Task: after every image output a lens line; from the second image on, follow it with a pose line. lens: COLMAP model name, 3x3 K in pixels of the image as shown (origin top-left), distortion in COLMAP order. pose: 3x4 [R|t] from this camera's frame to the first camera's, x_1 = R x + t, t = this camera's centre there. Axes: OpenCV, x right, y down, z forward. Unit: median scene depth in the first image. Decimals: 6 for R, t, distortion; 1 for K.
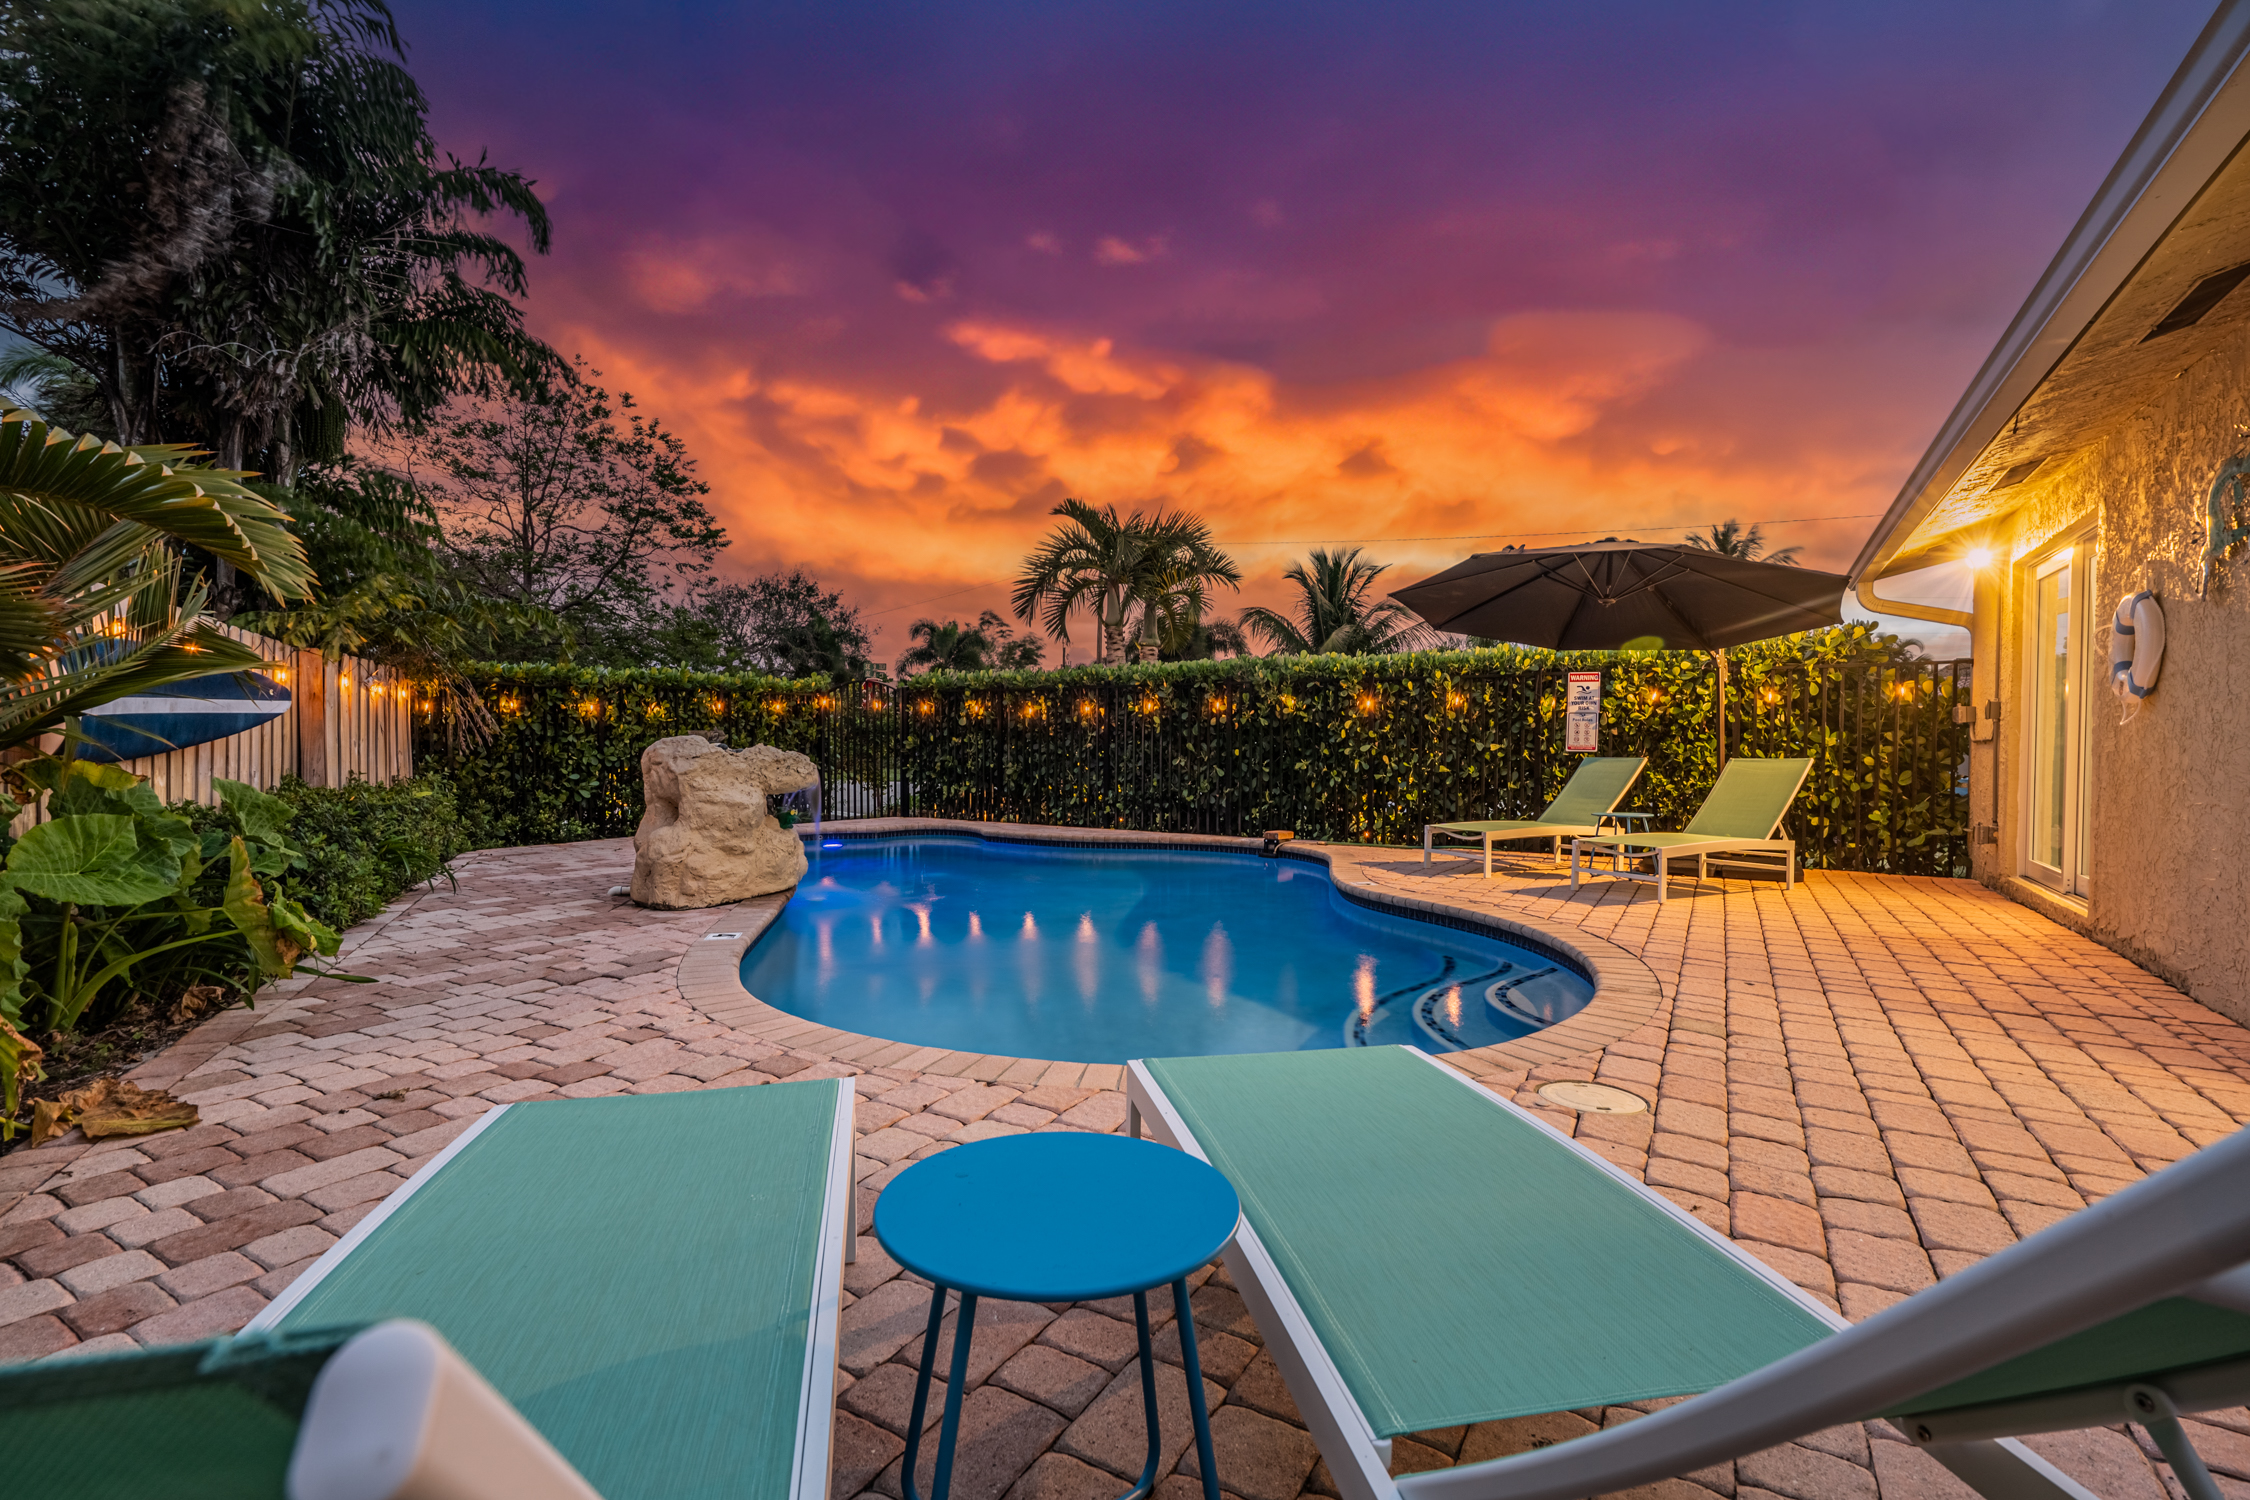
lens RADIAL K [[1023.8, 0, 1131.0], [0, 1023.8, 744.2], [0, 0, 1]] dist [-0.005382, 0.003211]
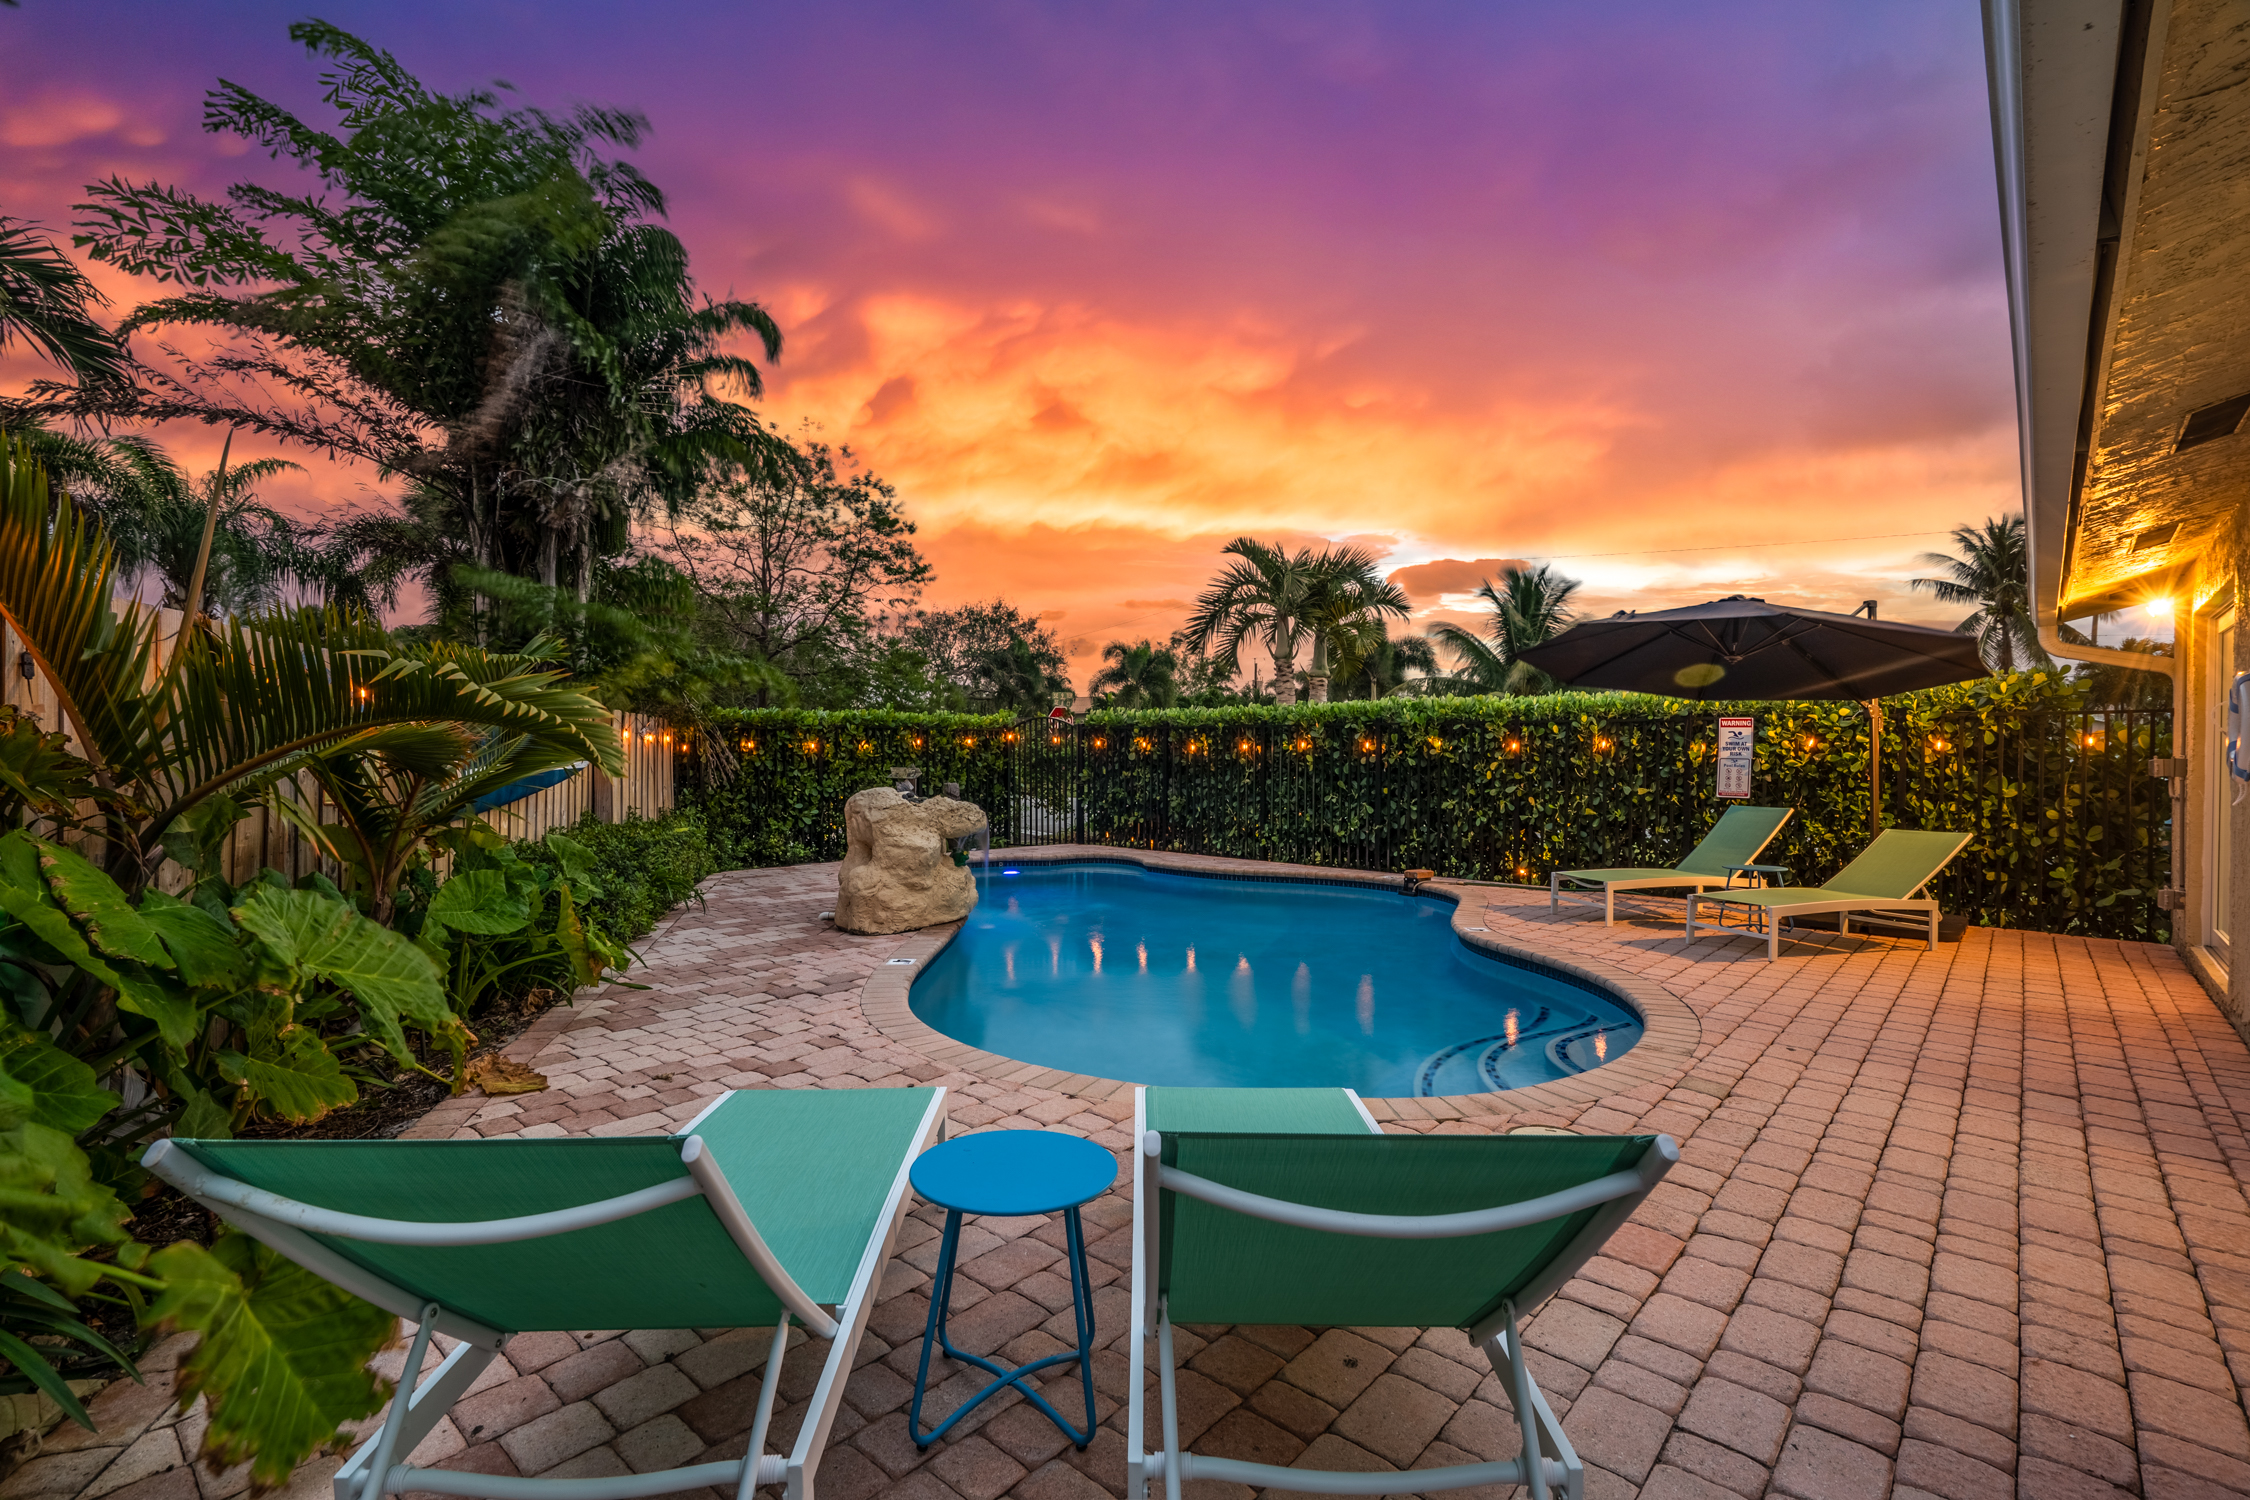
lens RADIAL K [[1023.8, 0, 1127.3], [0, 1023.8, 748.0], [0, 0, 1]] dist [-0.005382, 0.003211]
pose [[0.981256, 0.000182, -0.192710, 0.061025], [-0.001876, 0.999961, -0.008605, -0.034263], [0.192701, 0.008806, 0.981218, -0.091429]]
